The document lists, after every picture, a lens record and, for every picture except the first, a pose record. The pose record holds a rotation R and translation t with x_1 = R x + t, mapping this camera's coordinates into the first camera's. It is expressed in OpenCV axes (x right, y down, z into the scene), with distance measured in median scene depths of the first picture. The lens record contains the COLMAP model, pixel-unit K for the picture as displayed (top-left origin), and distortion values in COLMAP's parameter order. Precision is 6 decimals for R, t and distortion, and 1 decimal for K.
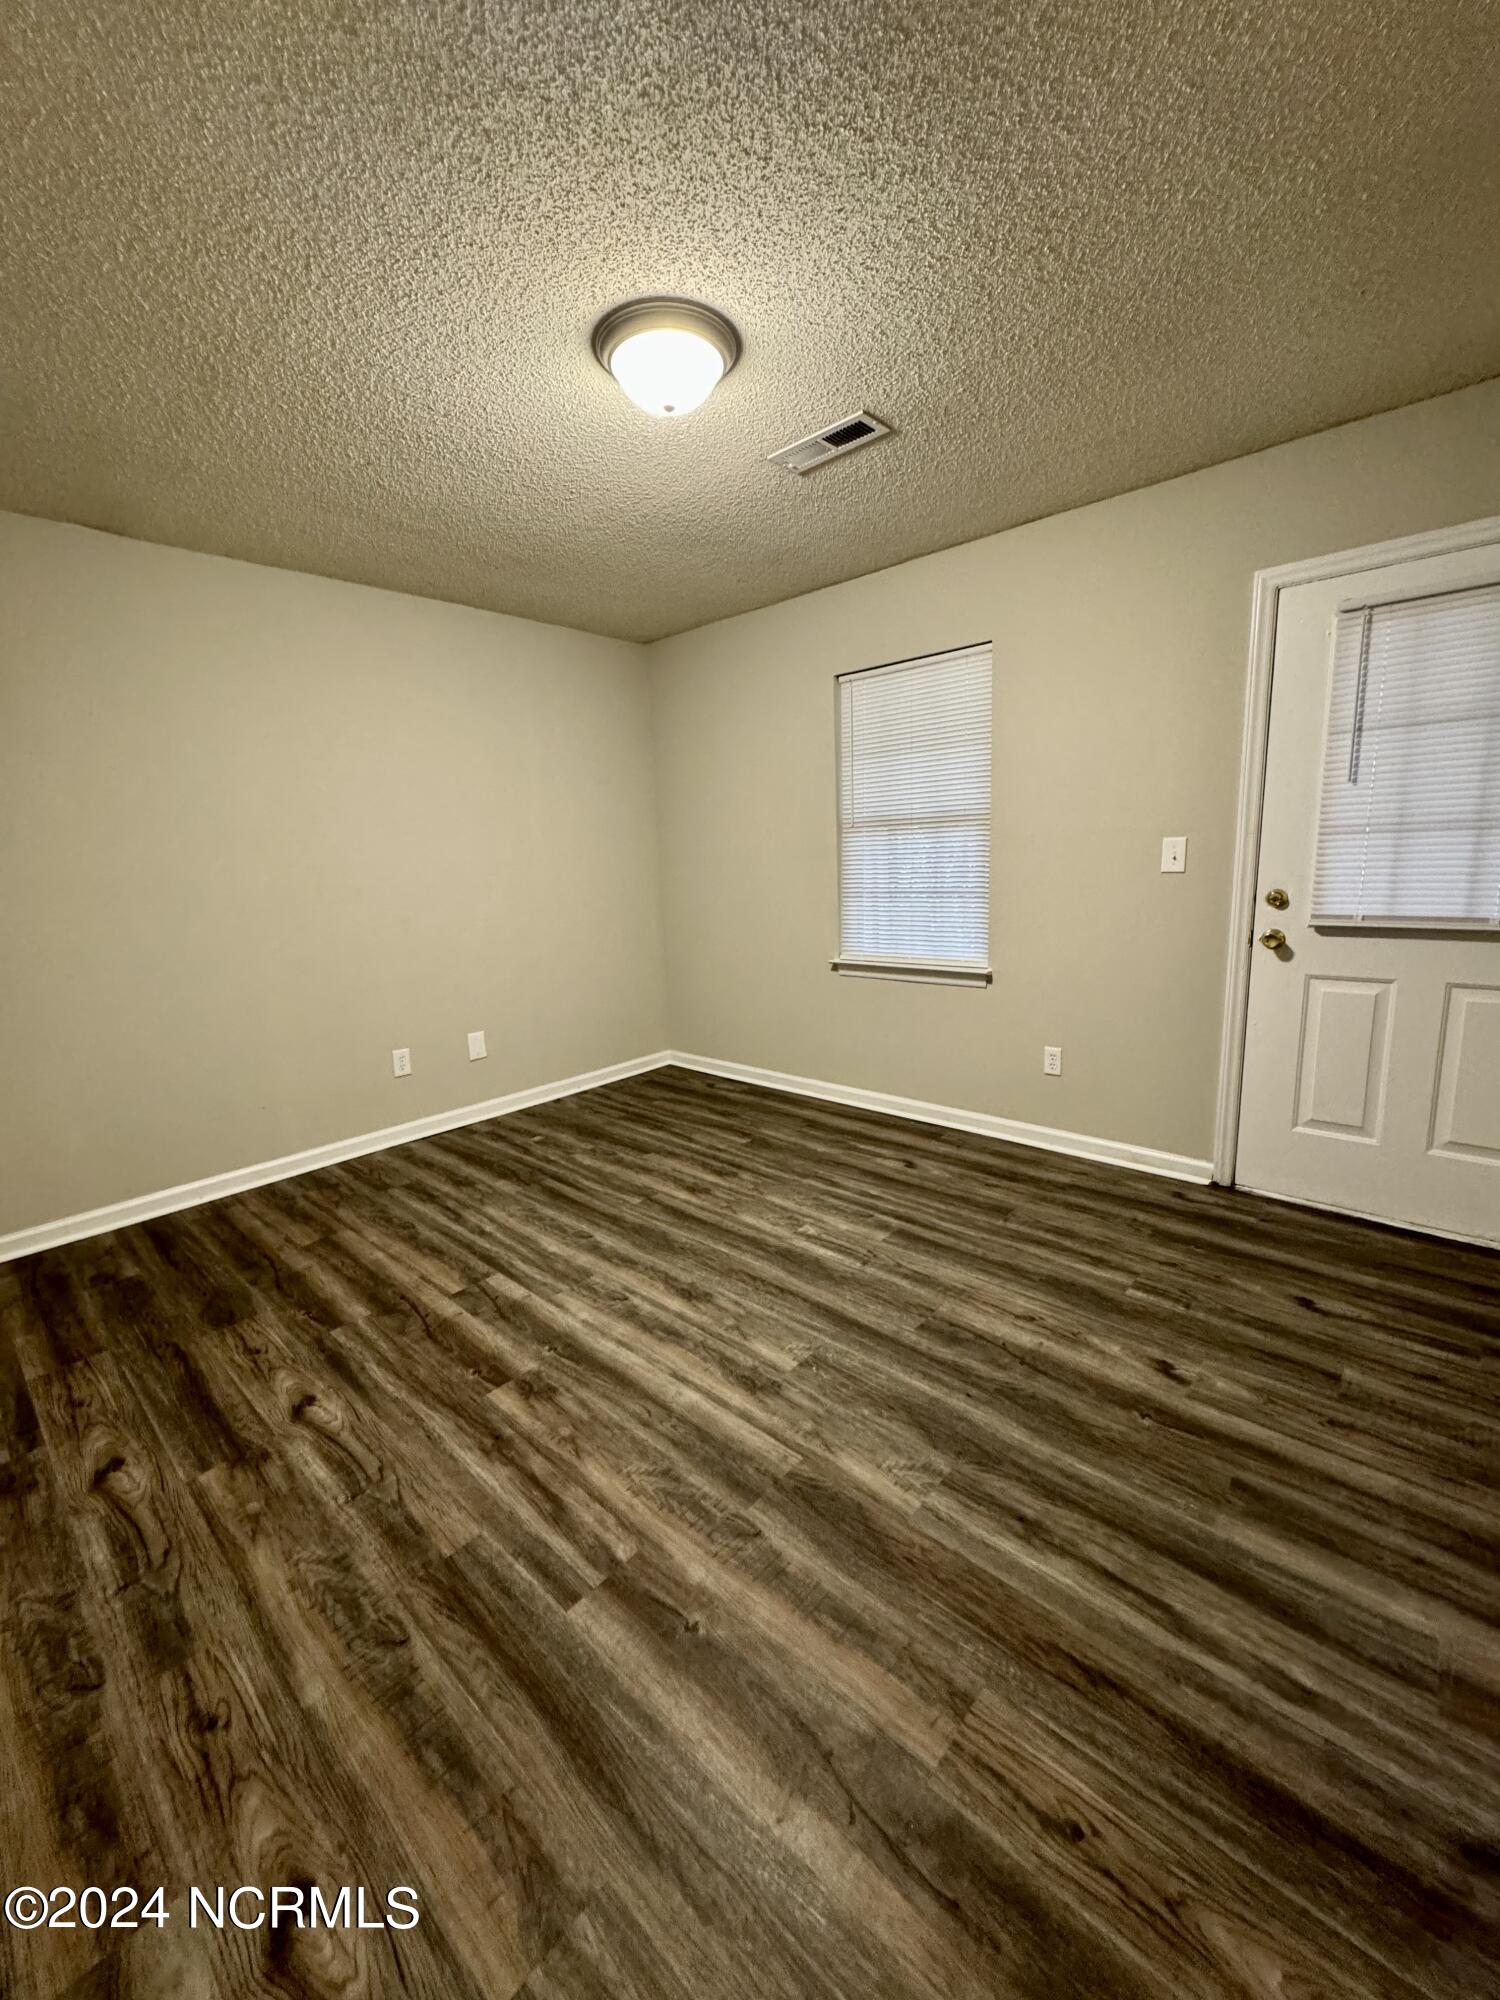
lens RADIAL K [[796.3, 0, 754.1], [0, 796.3, 999.4], [0, 0, 1]] dist [-0.001256, 0.000505]
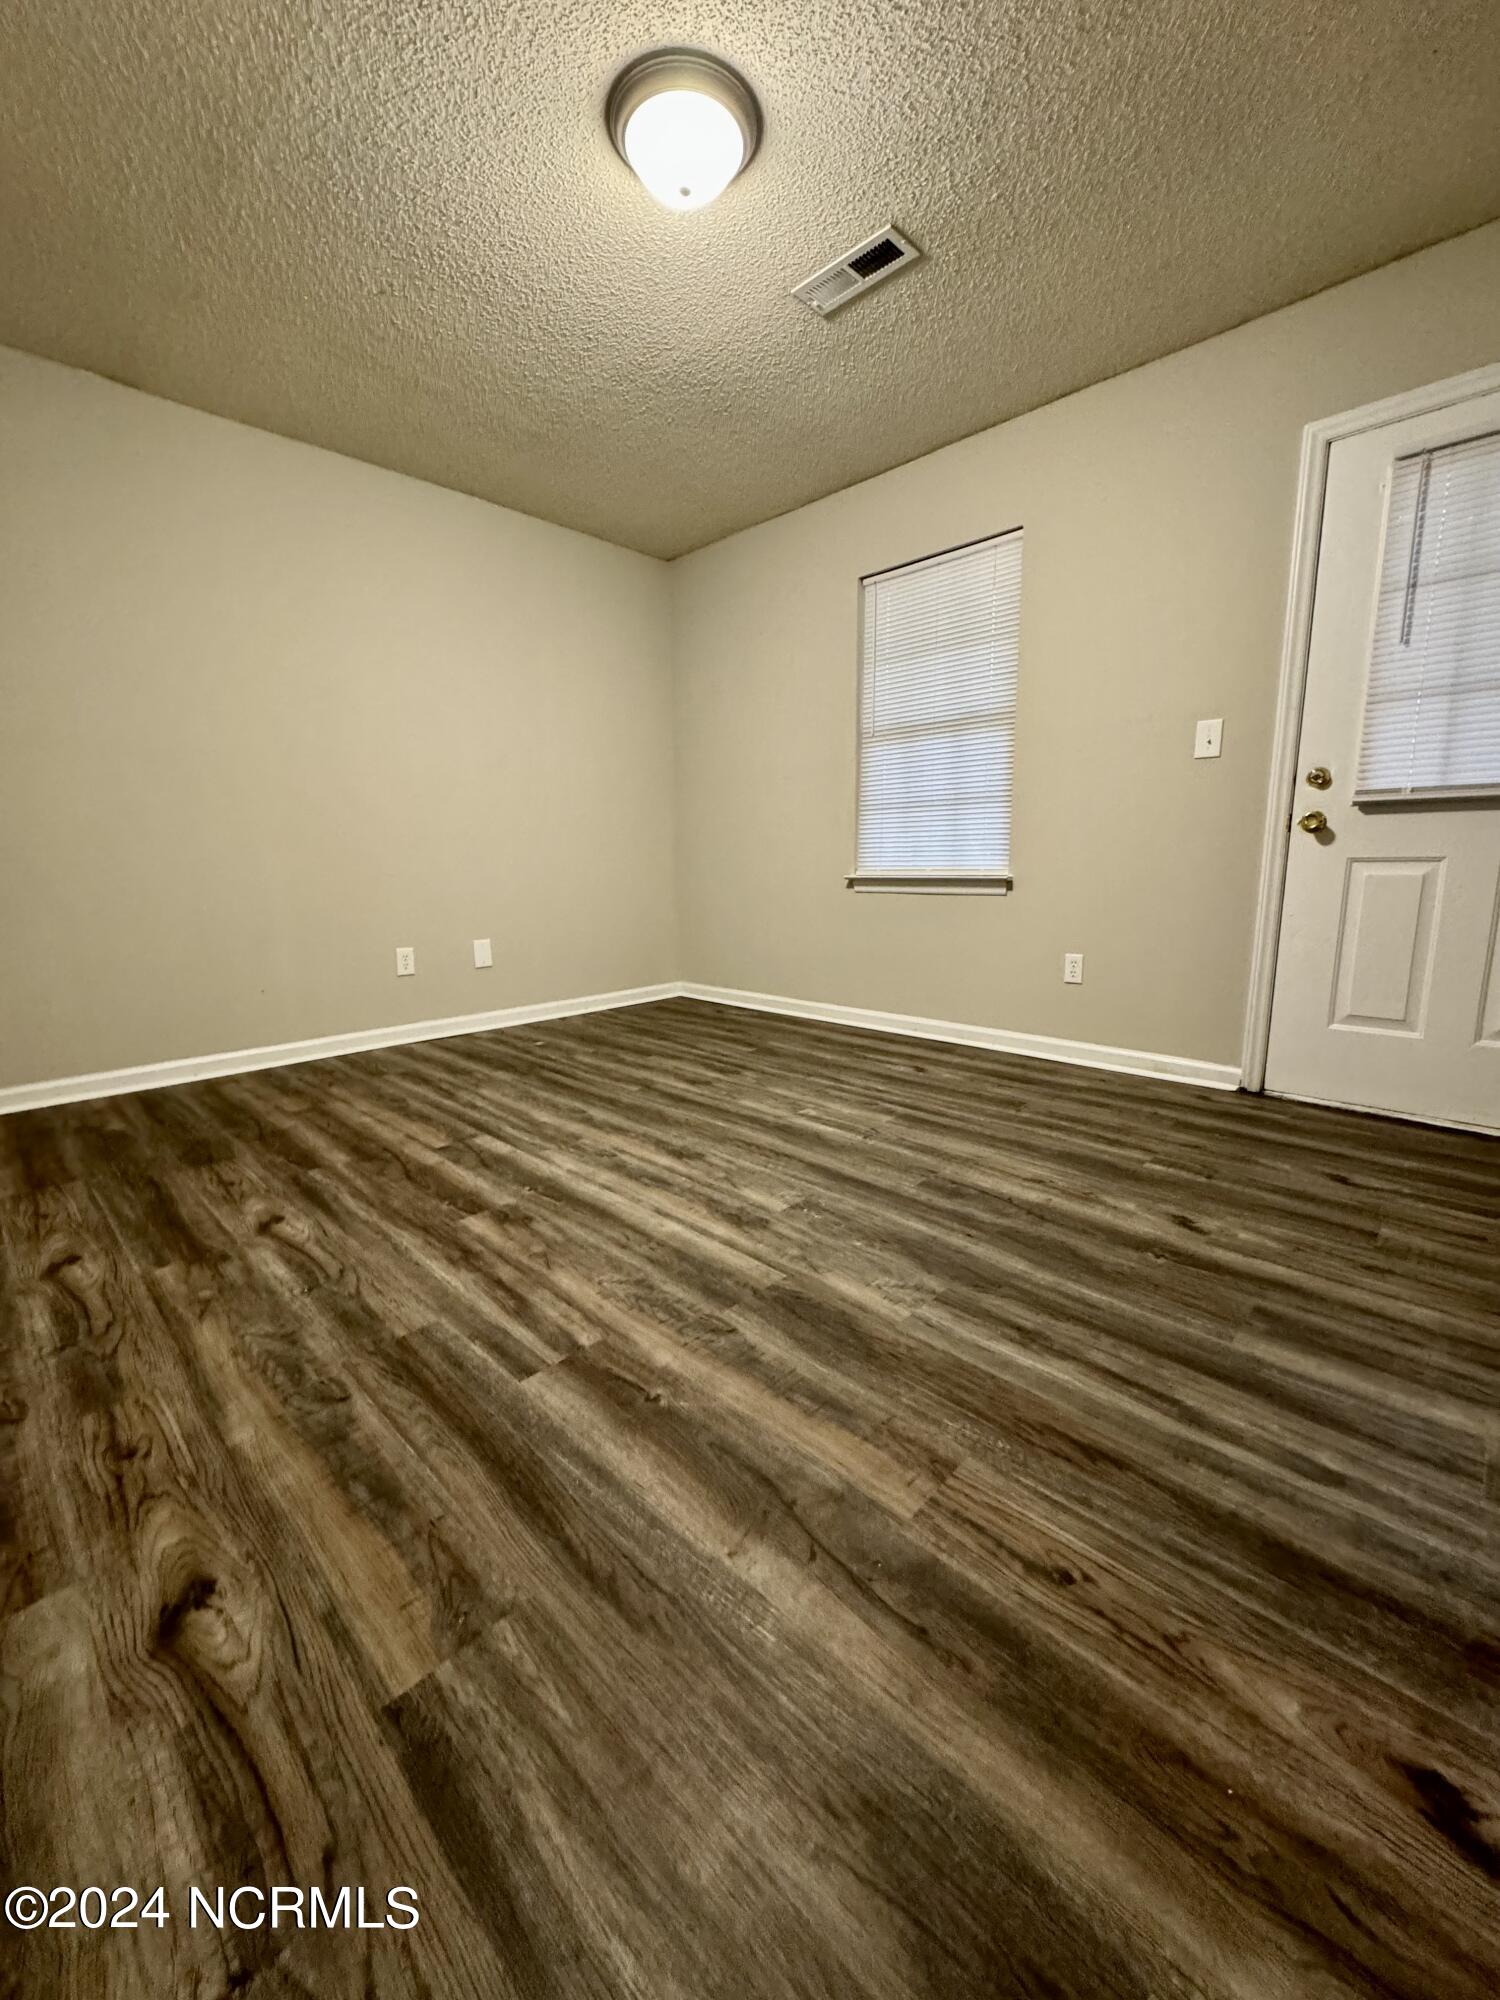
lens RADIAL K [[795.8, 0, 755.1], [0, 795.8, 1003.7], [0, 0, 1]] dist [0.000209, -0.000254]
pose [[0.999070, 0.032223, -0.028637, 0.040813], [-0.032406, 0.999457, -0.005947, 0.262811], [0.028430, 0.006869, 0.999572, 0.063197]]
